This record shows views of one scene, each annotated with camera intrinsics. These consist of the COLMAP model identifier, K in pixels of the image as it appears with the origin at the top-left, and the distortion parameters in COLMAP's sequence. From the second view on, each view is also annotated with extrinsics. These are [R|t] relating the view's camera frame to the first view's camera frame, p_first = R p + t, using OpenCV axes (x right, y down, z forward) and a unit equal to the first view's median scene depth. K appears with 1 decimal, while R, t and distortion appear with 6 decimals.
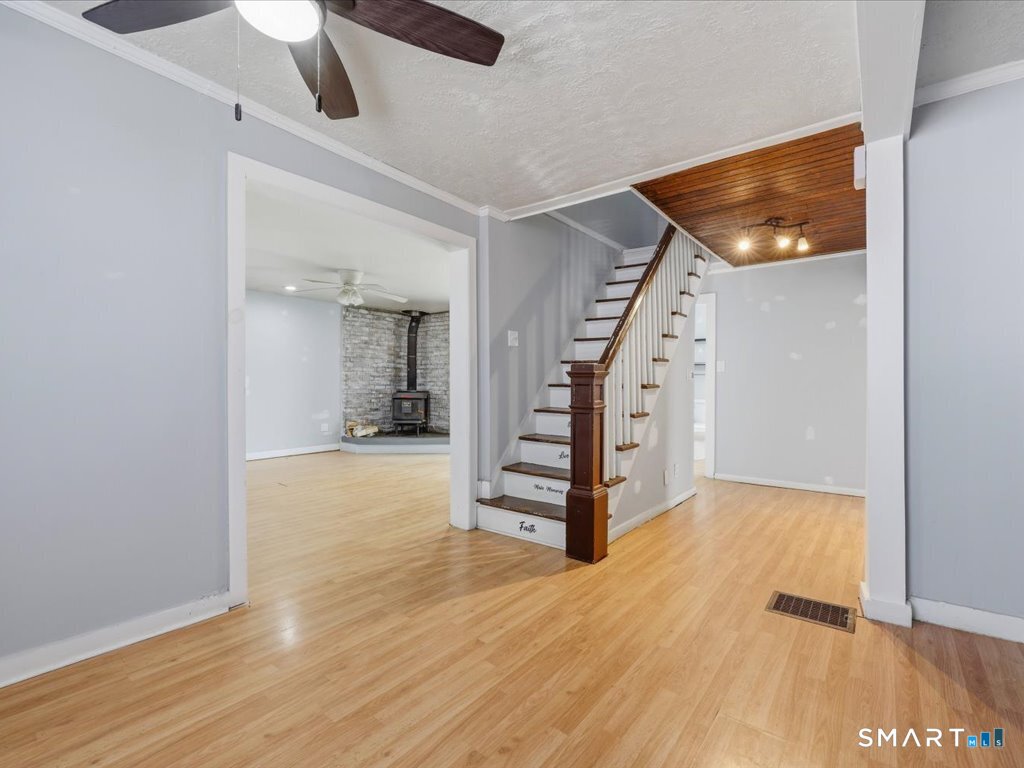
lens RADIAL K [[470.8, 0, 508.8], [0, 470.8, 382.9], [0, 0, 1]] dist [-0.001931, -0.000134]
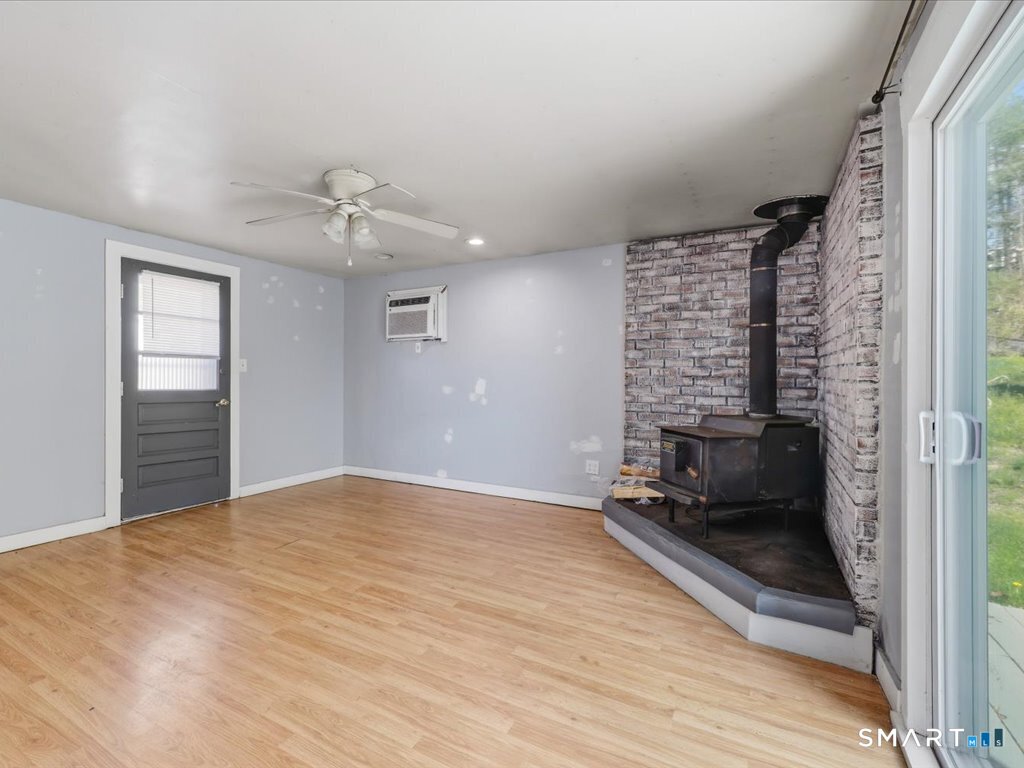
lens RADIAL K [[468.7, 0, 512.4], [0, 468.7, 376.2], [0, 0, 1]] dist [-0.000775, -0.000183]
pose [[0.181573, -0.004211, -0.983368, 0.137407], [-0.004799, 0.999975, -0.005168, -0.011657], [0.983366, 0.005658, 0.181548, 0.736812]]
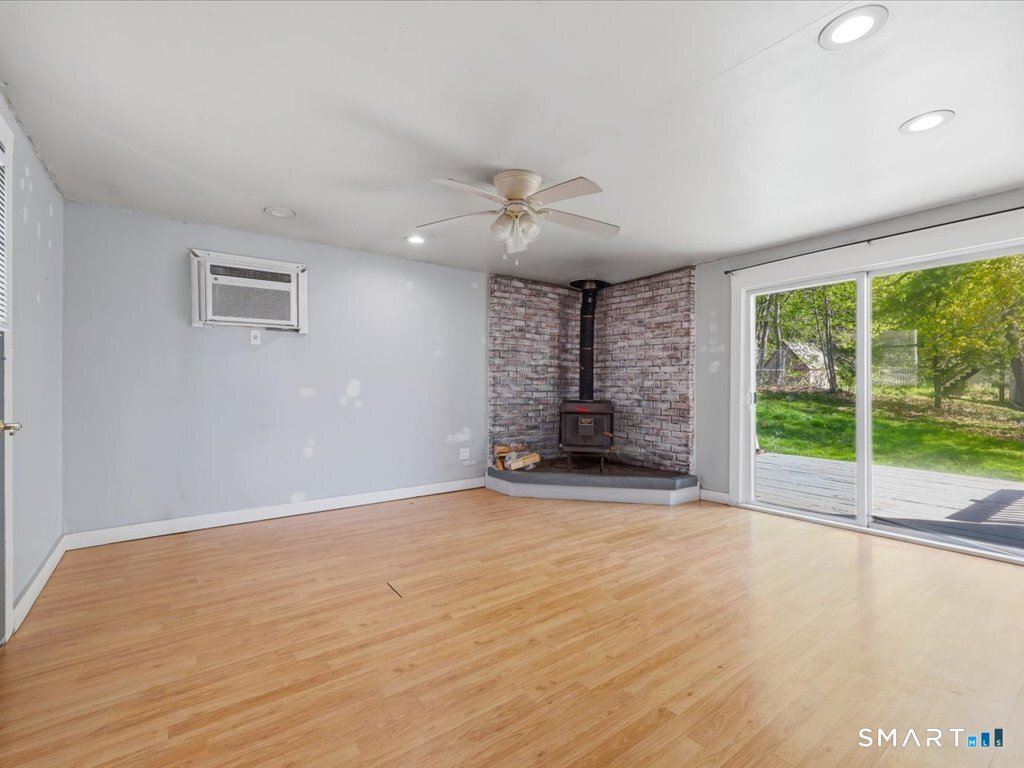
lens RADIAL K [[463.7, 0, 507.6], [0, 463.7, 382.5], [0, 0, 1]] dist [0.000495, 0.000126]
pose [[0.964984, -0.003142, -0.262292, -0.143314], [0.001191, 0.999970, -0.007595, -0.003681], [0.262308, 0.007016, 0.964959, 0.339788]]
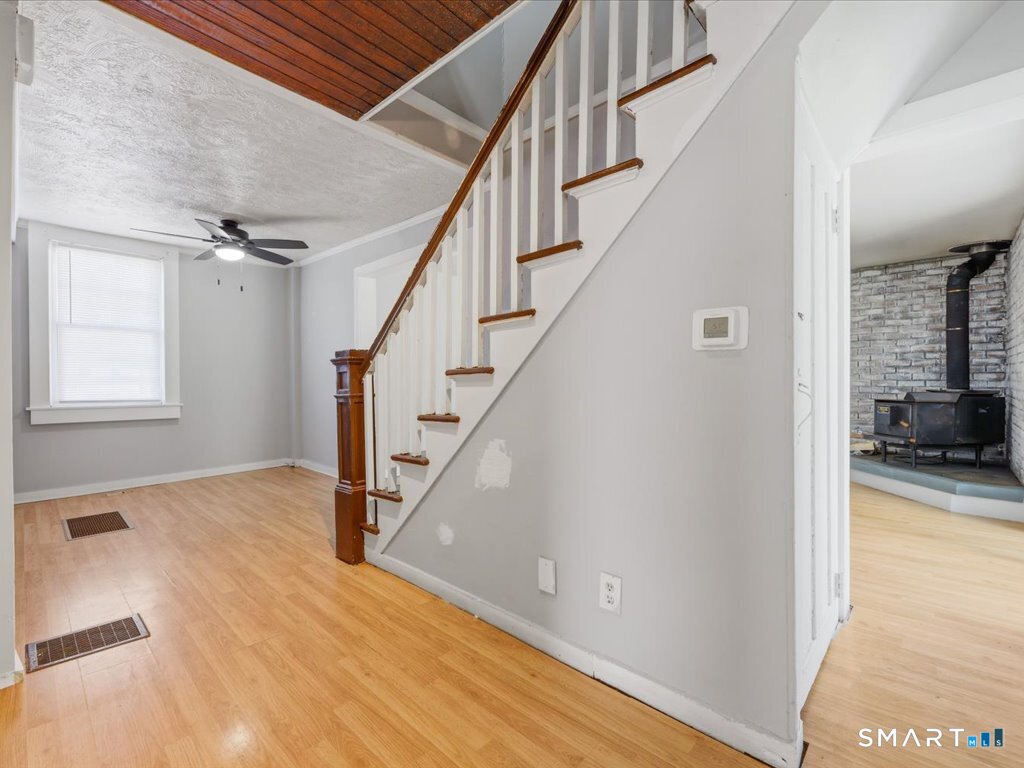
lens RADIAL K [[463.7, 0, 507.6], [0, 463.7, 382.5], [0, 0, 1]] dist [0.000495, 0.000126]
pose [[-0.085906, -0.006642, -0.996281, 0.398450], [0.000383, 0.999977, -0.006700, 0.011456], [0.996303, -0.000957, -0.085901, 0.517595]]
